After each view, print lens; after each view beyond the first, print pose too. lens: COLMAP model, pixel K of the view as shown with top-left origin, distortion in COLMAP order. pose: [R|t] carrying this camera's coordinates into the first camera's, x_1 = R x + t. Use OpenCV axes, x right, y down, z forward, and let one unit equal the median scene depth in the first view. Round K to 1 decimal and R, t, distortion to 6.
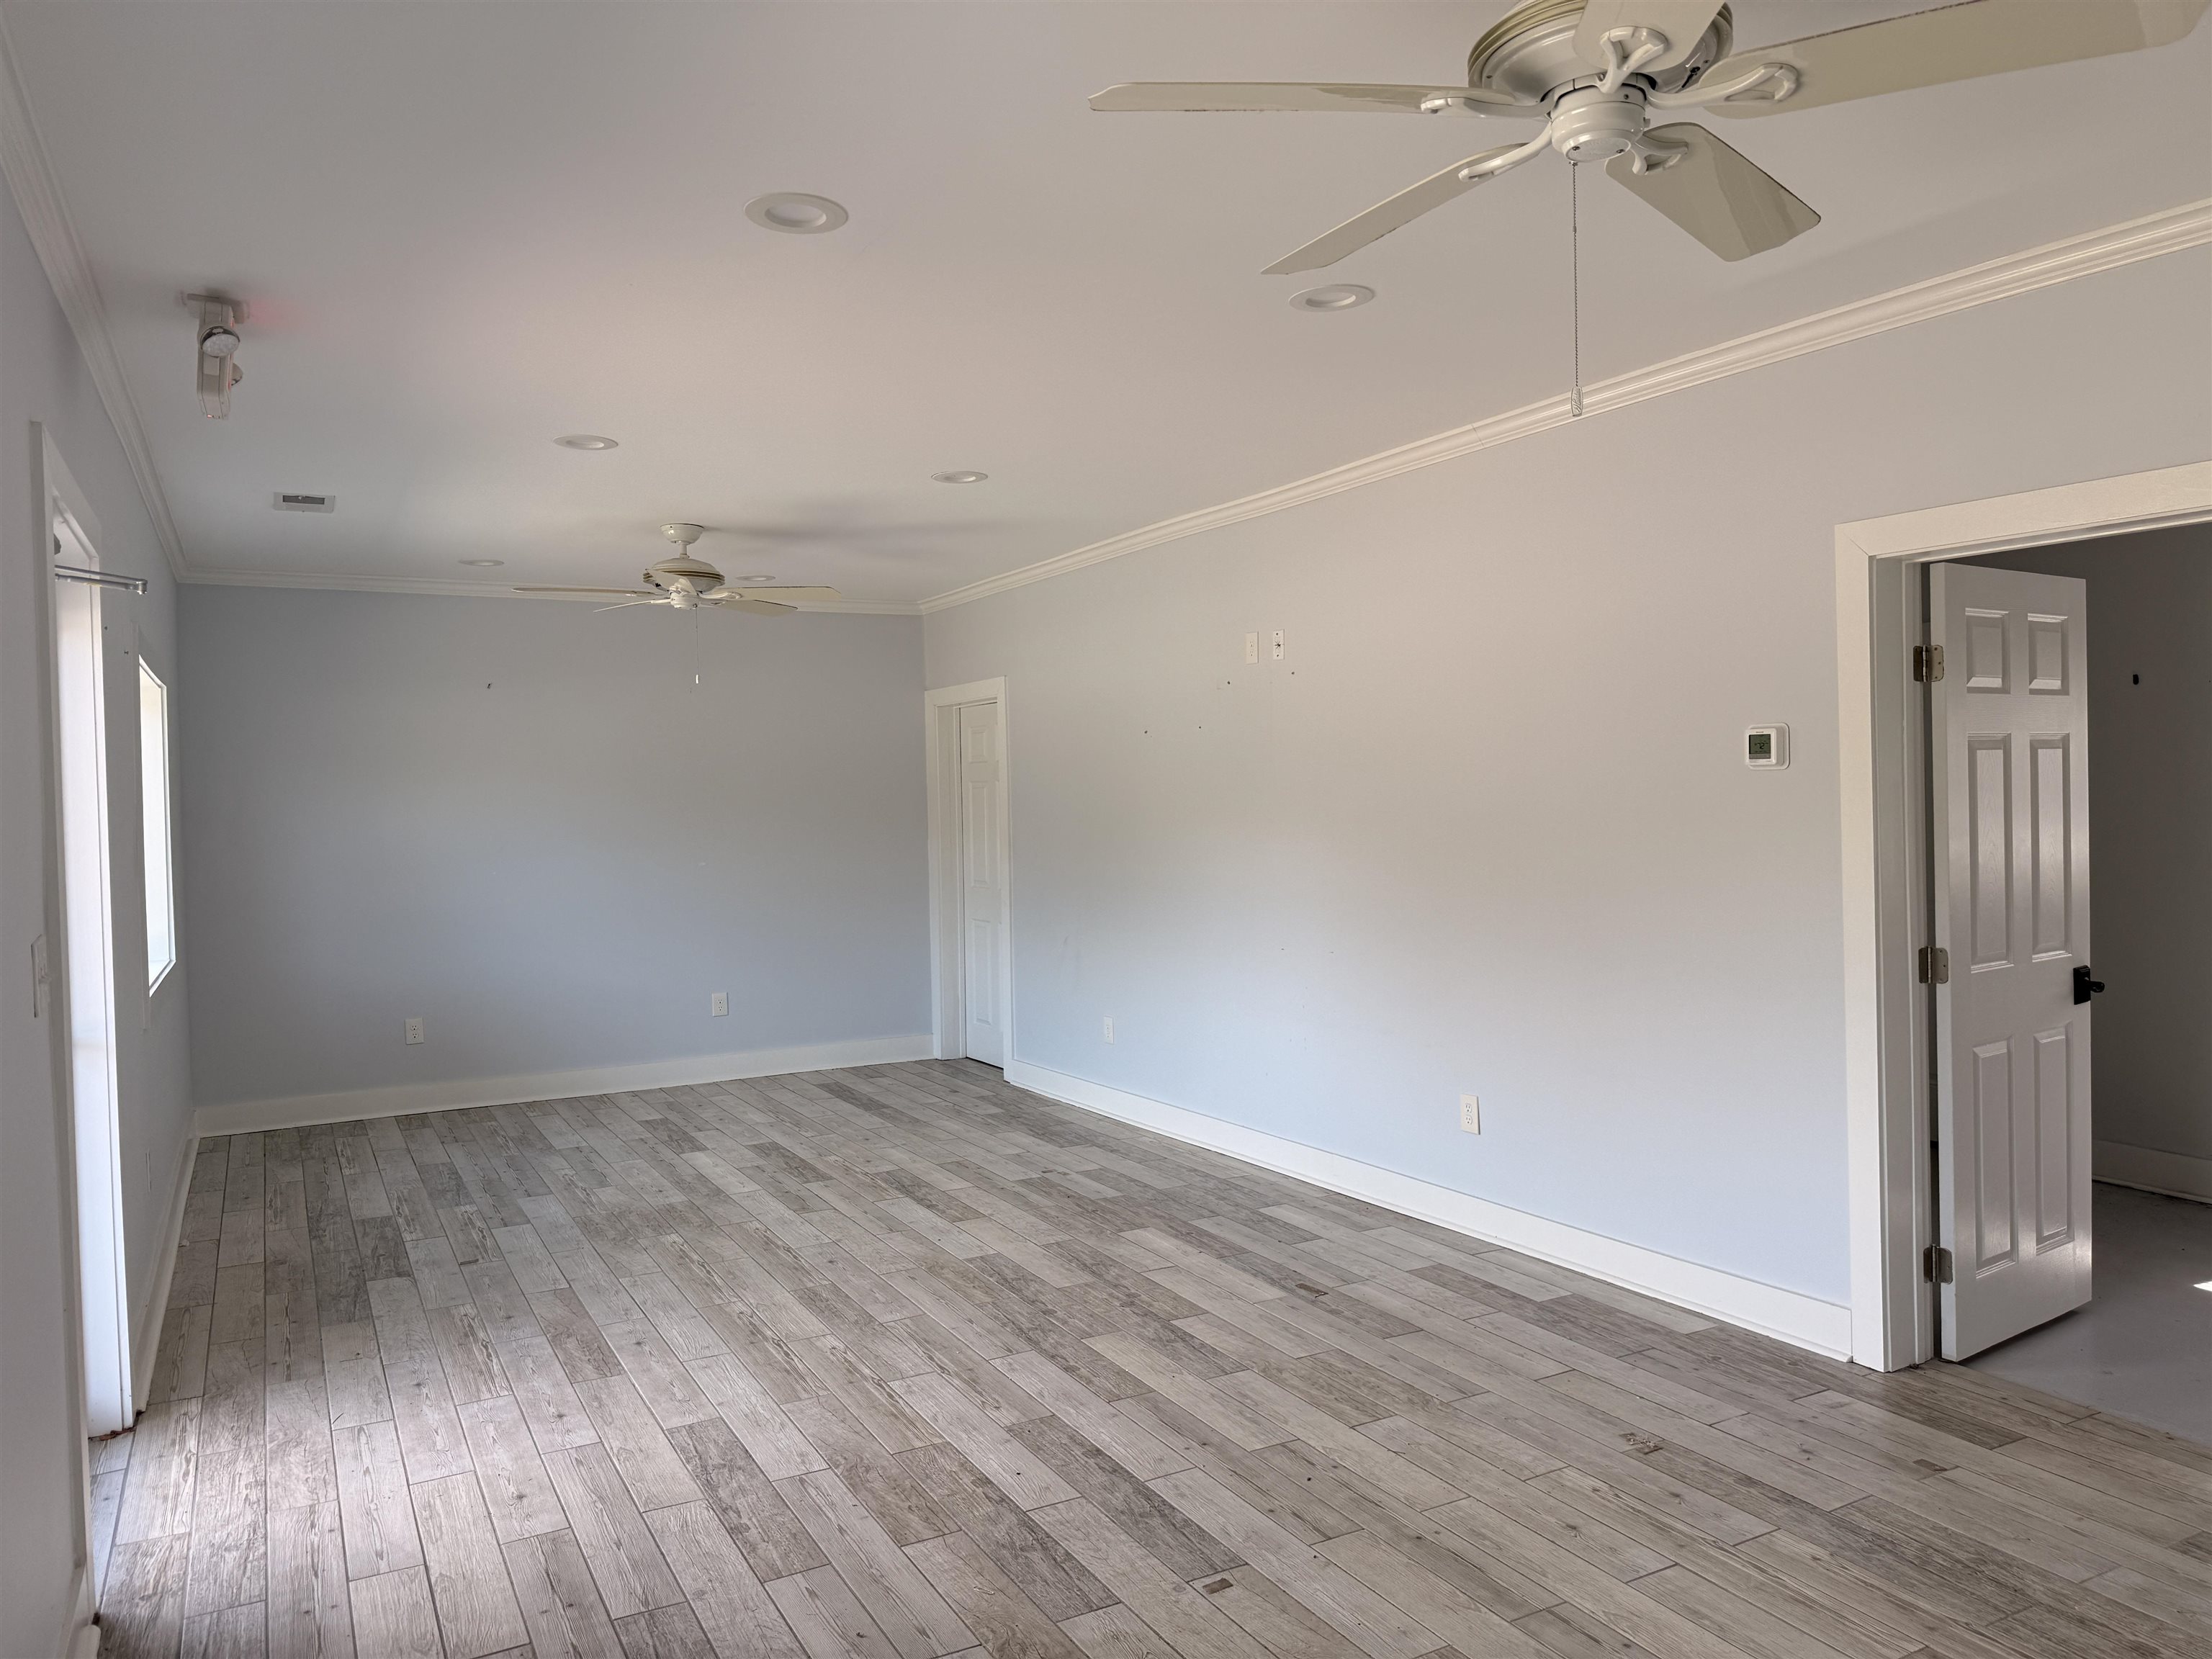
lens RADIAL K [[1553.3, 0, 1110.4], [0, 1553.3, 839.4], [0, 0, 1]] dist [-0.069782, -0.004263]
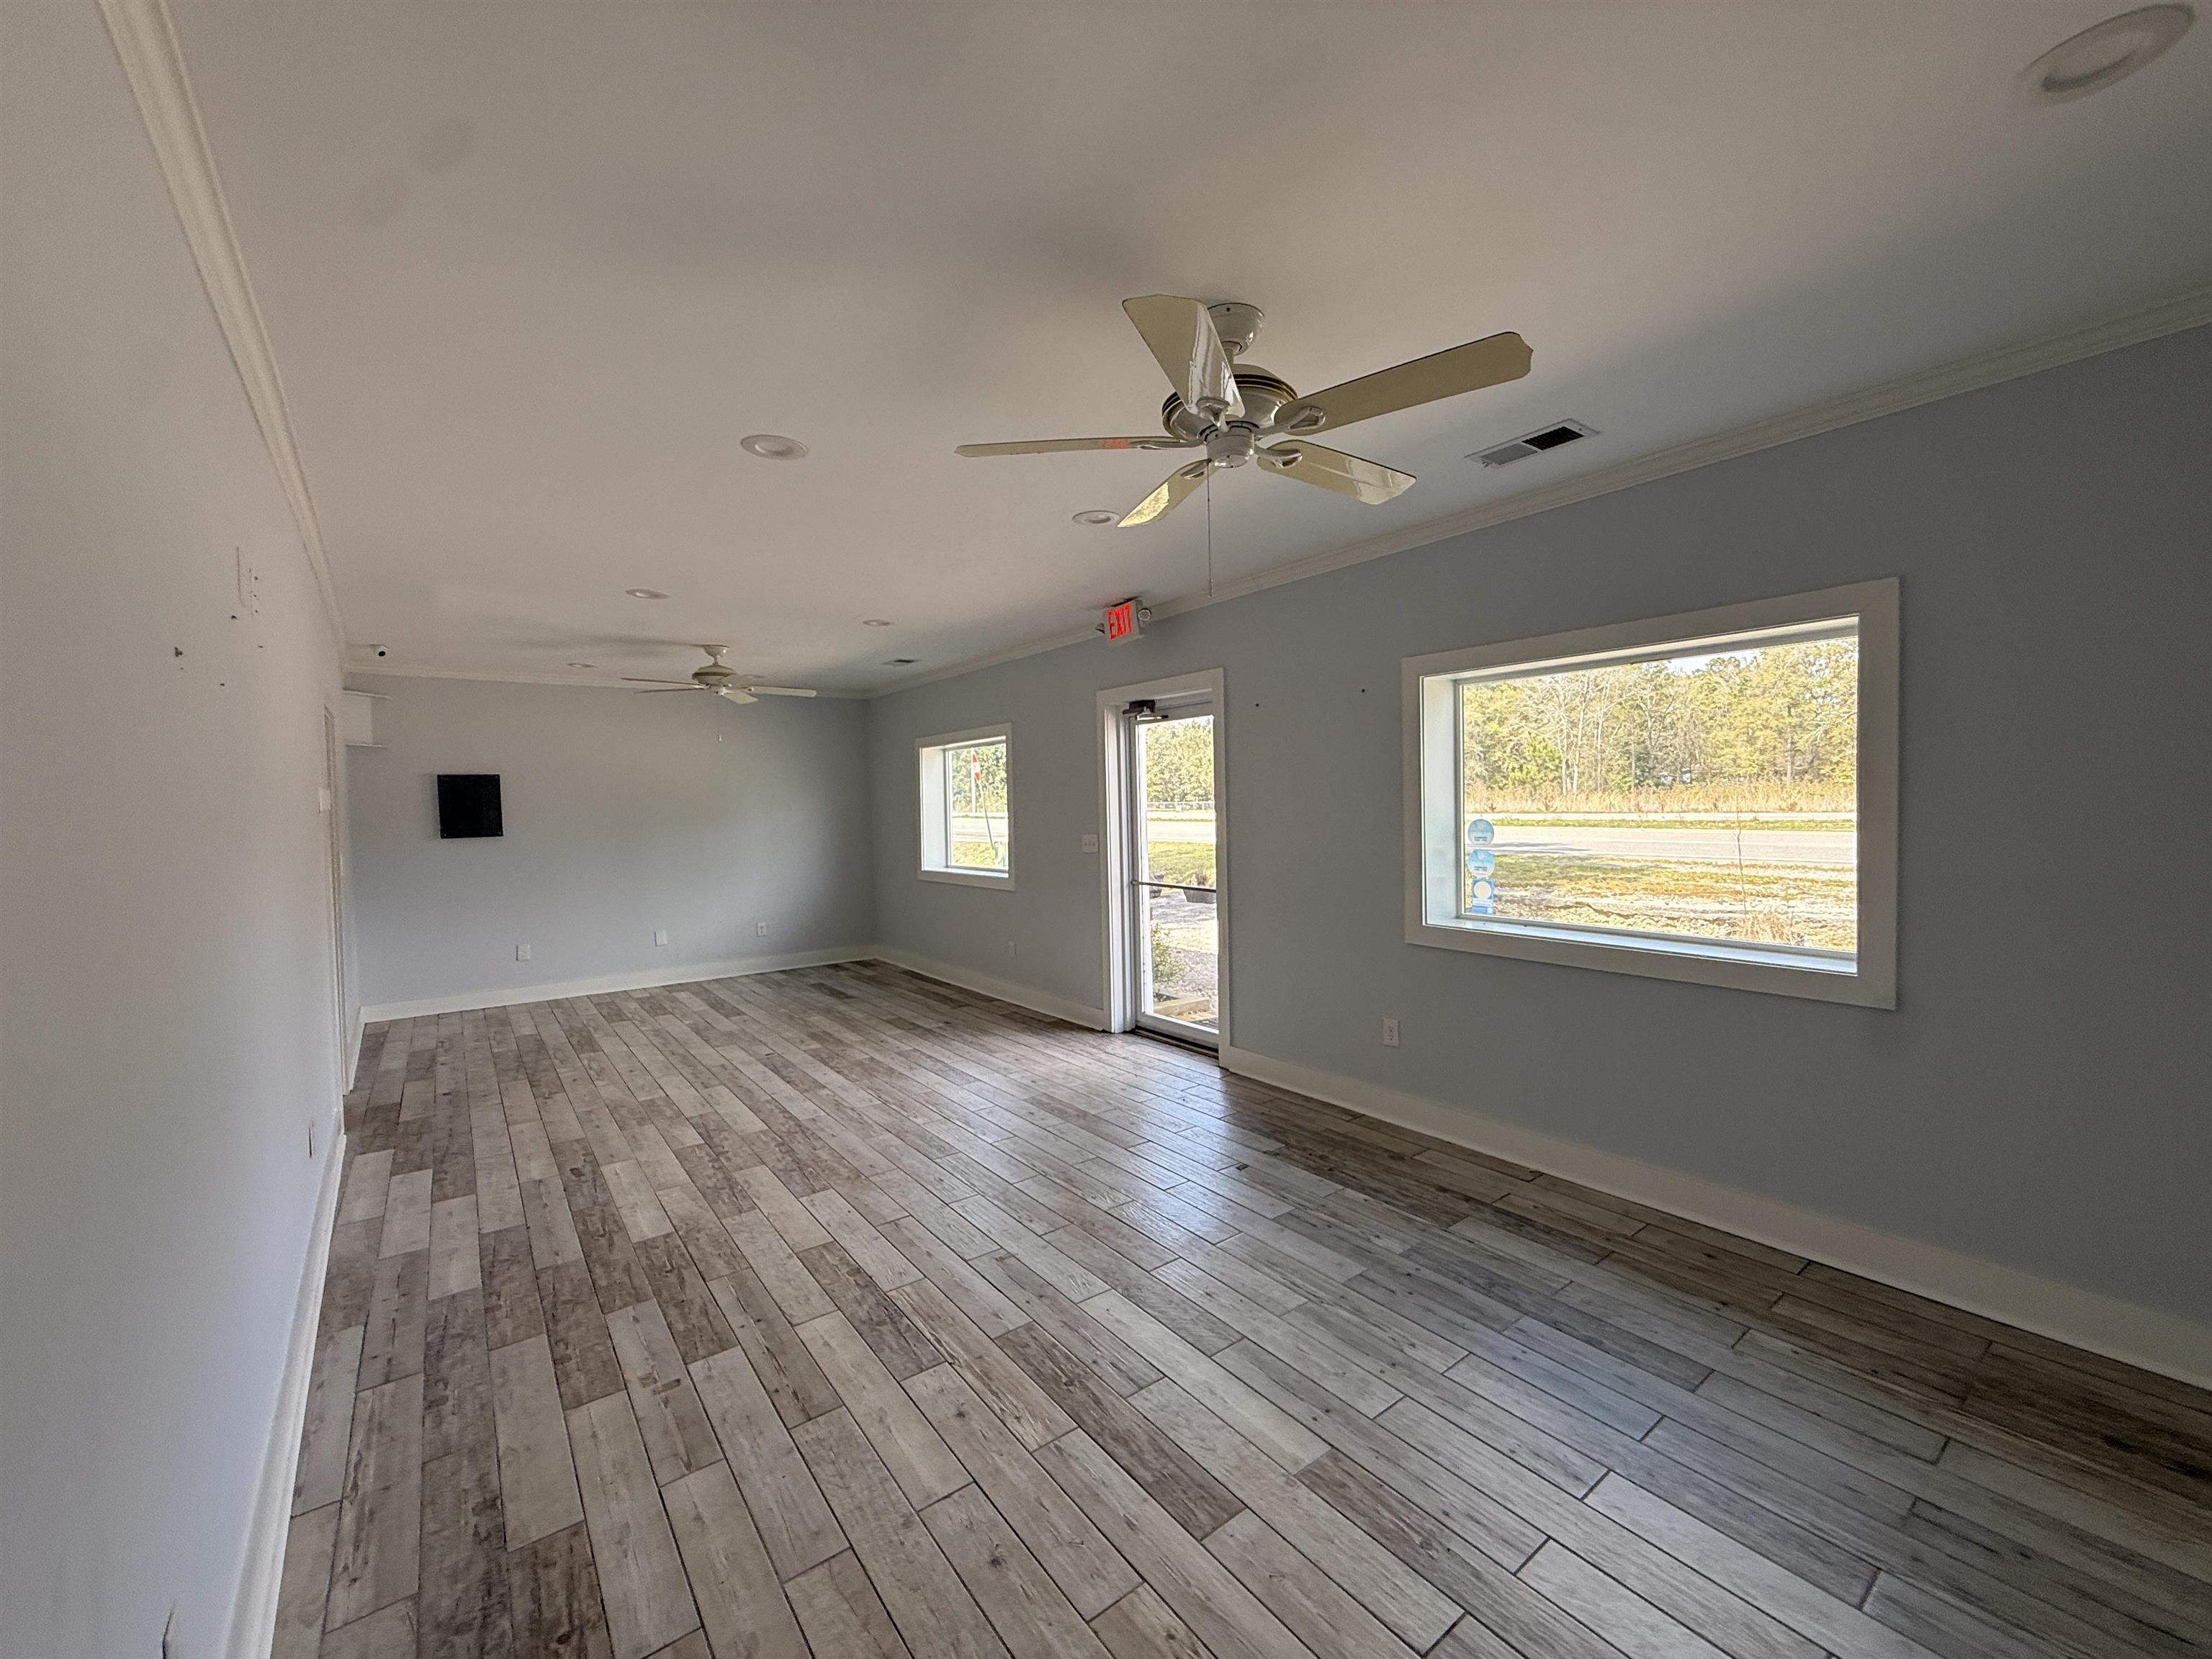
lens RADIAL K [[884.6, 0, 1105.0], [0, 884.6, 848.8], [0, 0, 1]] dist [0.003787, 0.000408]
pose [[-0.988007, 0.047722, -0.146848, -0.255890], [0.035743, 0.995895, 0.083163, -0.053540], [0.150214, 0.076917, -0.985657, 1.981946]]
